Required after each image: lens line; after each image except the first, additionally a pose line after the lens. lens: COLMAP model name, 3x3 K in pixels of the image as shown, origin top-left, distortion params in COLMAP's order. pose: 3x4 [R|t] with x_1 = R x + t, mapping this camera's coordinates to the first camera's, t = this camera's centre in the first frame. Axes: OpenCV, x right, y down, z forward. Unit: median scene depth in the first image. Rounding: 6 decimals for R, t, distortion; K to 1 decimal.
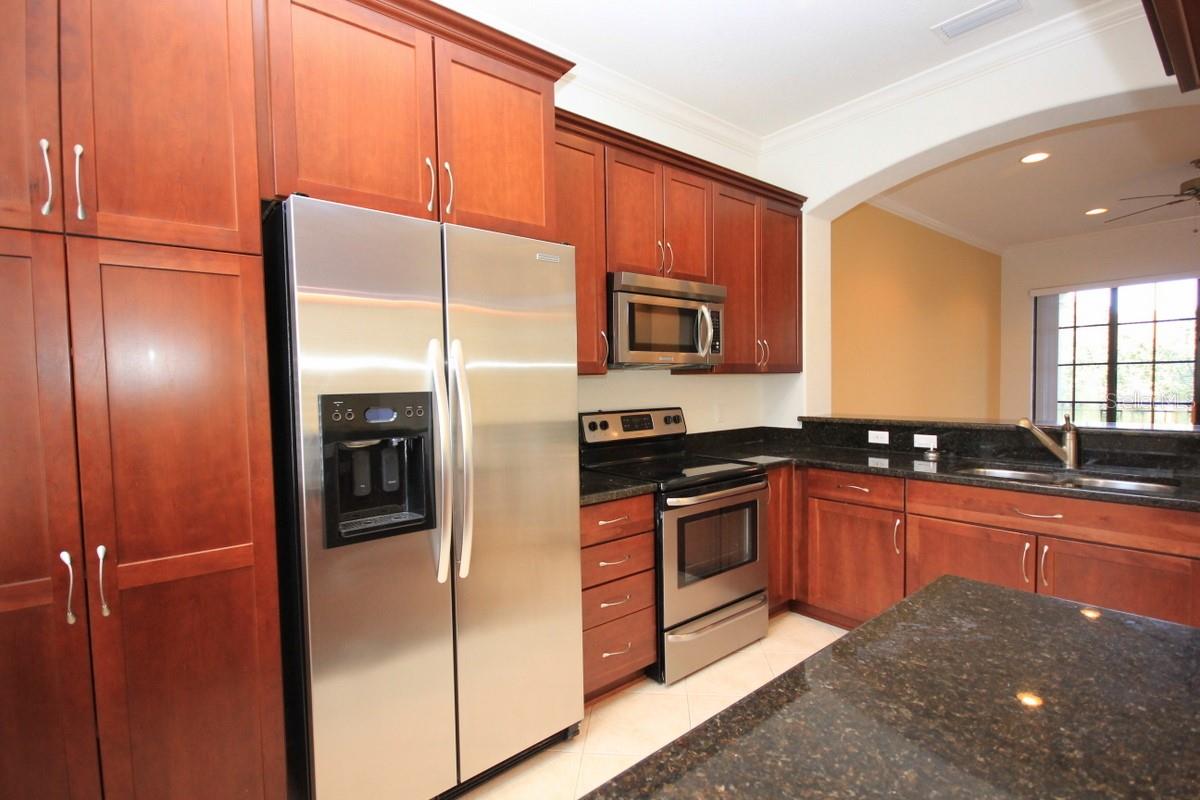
lens RADIAL K [[553.8, 0, 602.4], [0, 553.8, 406.5], [0, 0, 1]] dist [-0.001144, -0.003990]
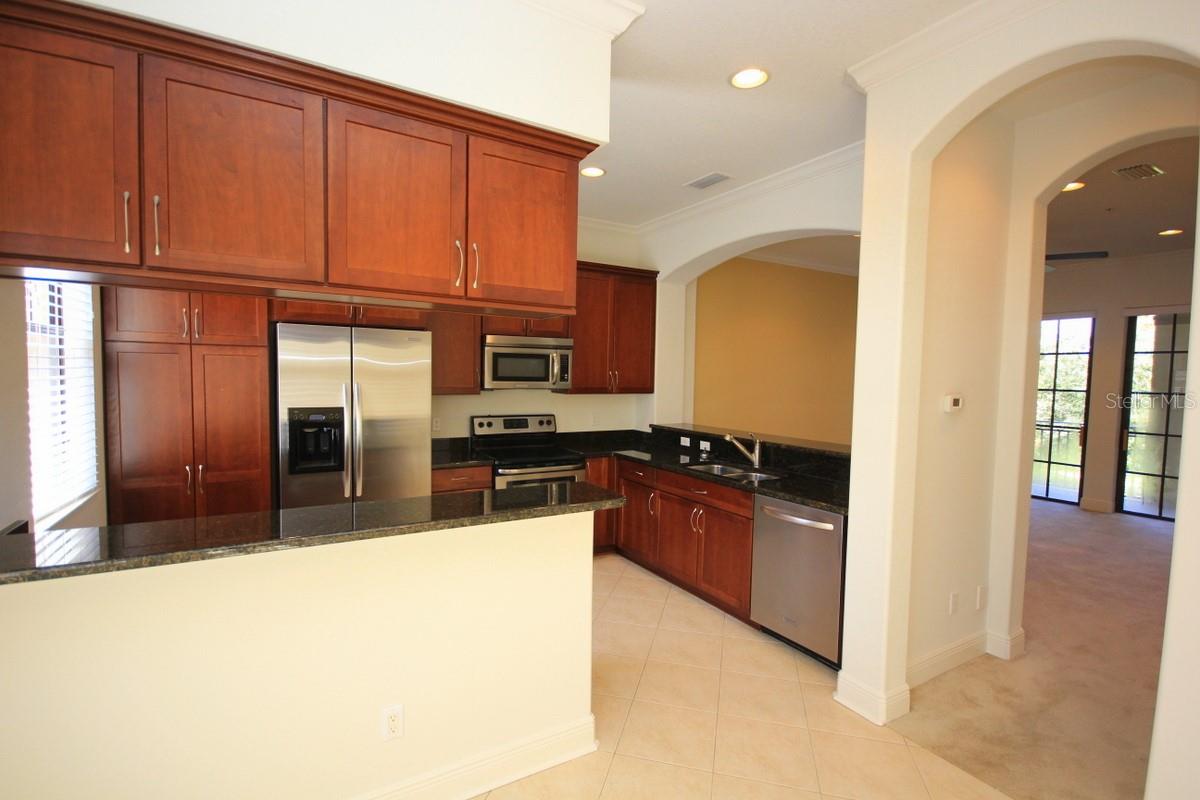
lens RADIAL K [[553.8, 0, 603.1], [0, 553.8, 406.0], [0, 0, 1]] dist [-0.001144, -0.003990]
pose [[0.988690, 0.046778, -0.142494, 0.576499], [-0.044396, 0.998817, 0.019852, -0.068443], [0.143254, -0.013301, 0.989597, -0.565194]]
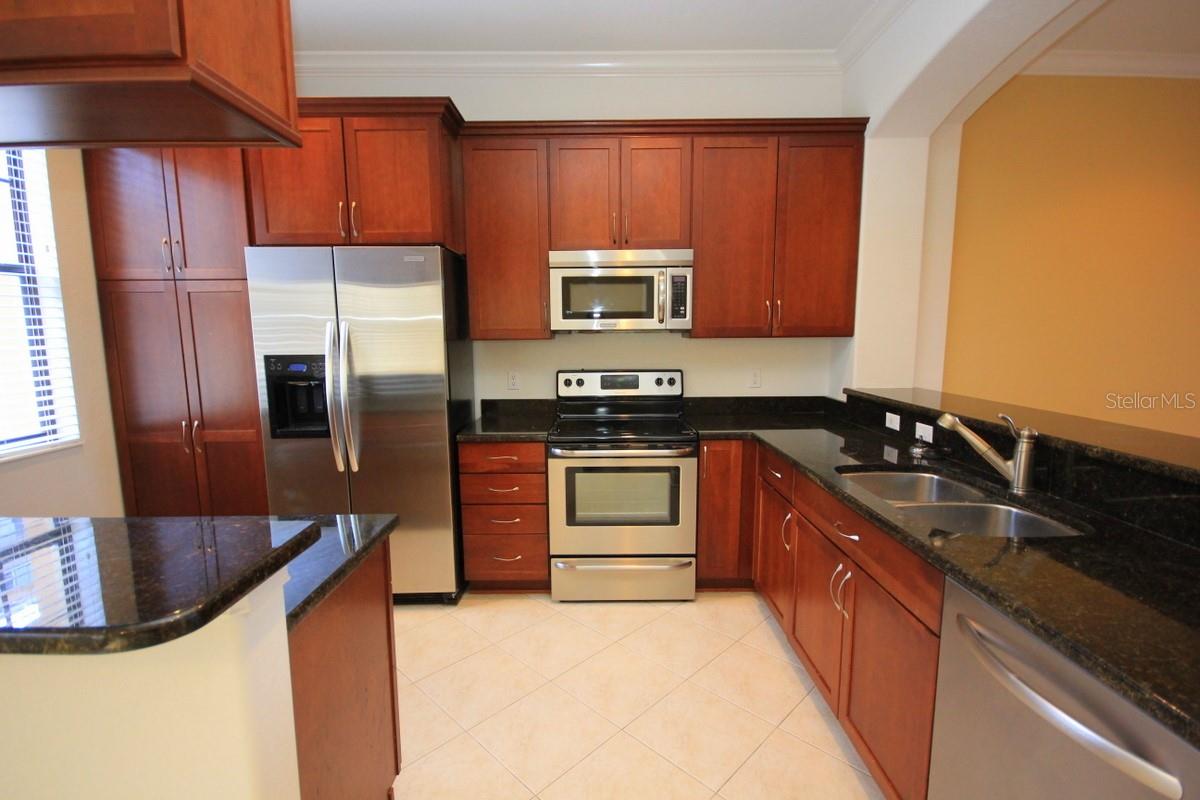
lens RADIAL K [[553.8, 0, 603.2], [0, 553.8, 405.9], [0, 0, 1]] dist [-0.001144, -0.003990]
pose [[0.779880, 0.097620, -0.618270, 0.785203], [-0.033857, 0.992896, 0.114064, -0.052254], [0.625013, -0.068024, 0.777645, 0.135326]]
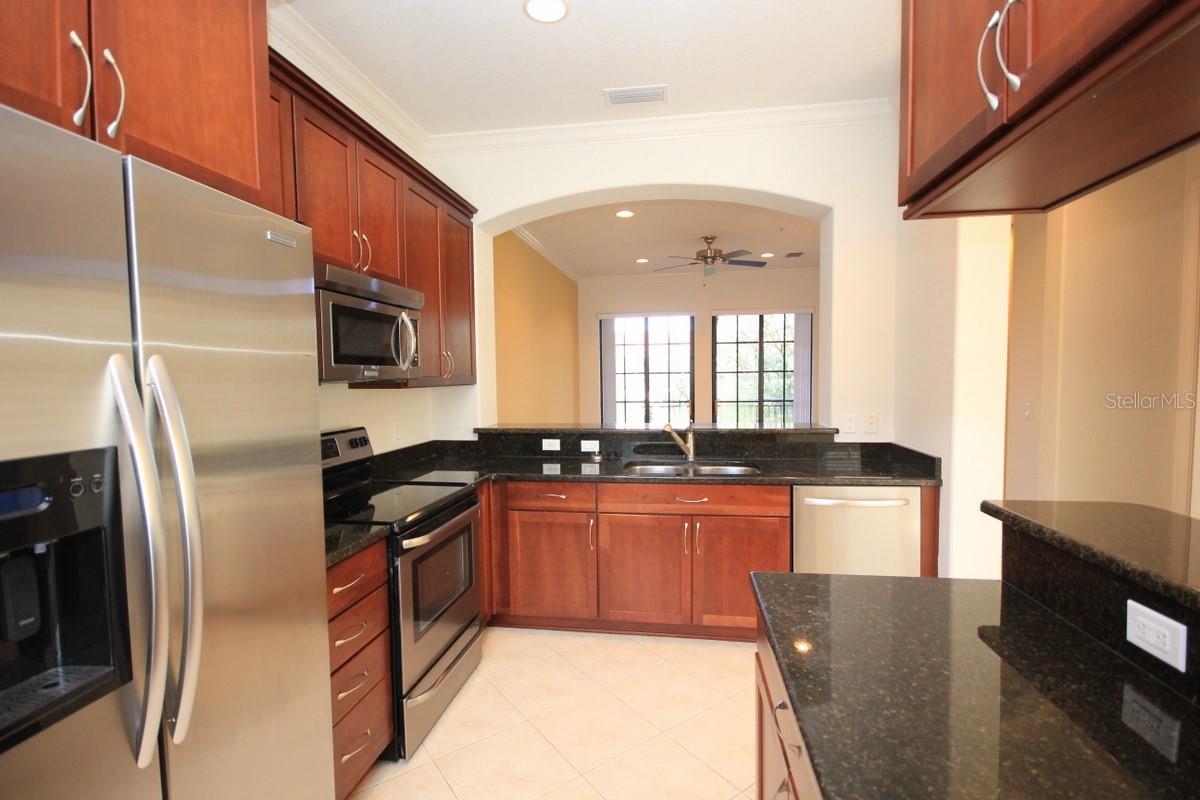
lens RADIAL K [[553.8, 0, 599.4], [0, 553.8, 406.2], [0, 0, 1]] dist [-0.001144, -0.003990]
pose [[0.746129, -0.027883, 0.665217, -0.183921], [0.027974, 0.999553, 0.010520, -0.034716], [-0.665213, 0.010760, 0.746576, 0.141458]]
